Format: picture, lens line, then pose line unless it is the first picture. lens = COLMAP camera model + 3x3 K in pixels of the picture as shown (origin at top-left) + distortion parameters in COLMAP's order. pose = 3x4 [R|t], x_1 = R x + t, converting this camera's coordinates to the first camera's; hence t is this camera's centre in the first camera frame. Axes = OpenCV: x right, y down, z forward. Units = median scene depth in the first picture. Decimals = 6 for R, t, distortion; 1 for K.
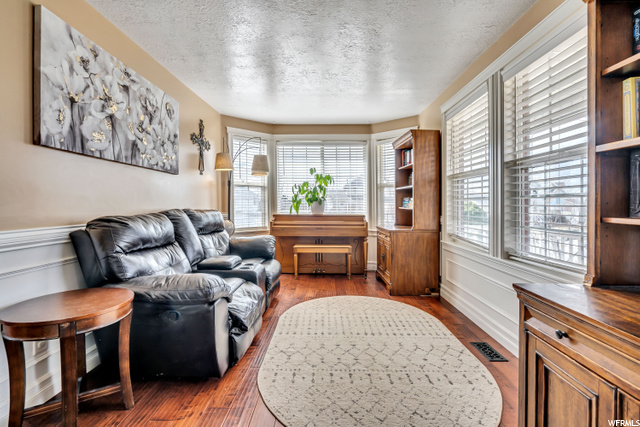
lens RADIAL K [[296.7, 0, 320.0], [0, 296.7, 206.1], [0, 0, 1]] dist [0.002866, 0.000904]
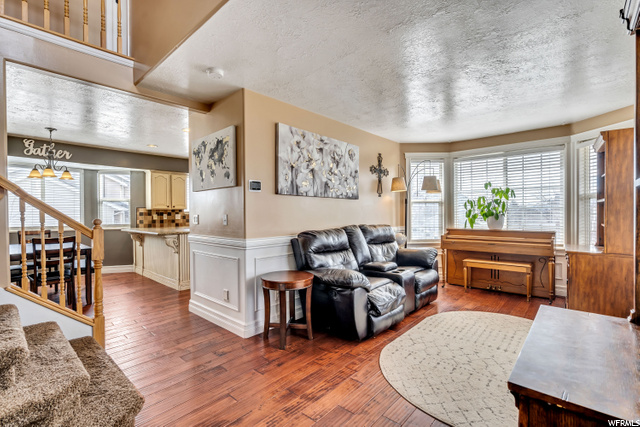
lens RADIAL K [[290.2, 0, 320.0], [0, 290.2, 213.5], [0, 0, 1]] dist [-0.000040, 0.000334]
pose [[0.764537, -0.009030, -0.644516, 0.314067], [0.005677, 0.999957, -0.007275, -0.039780], [0.644554, 0.001903, 0.764556, -0.177310]]
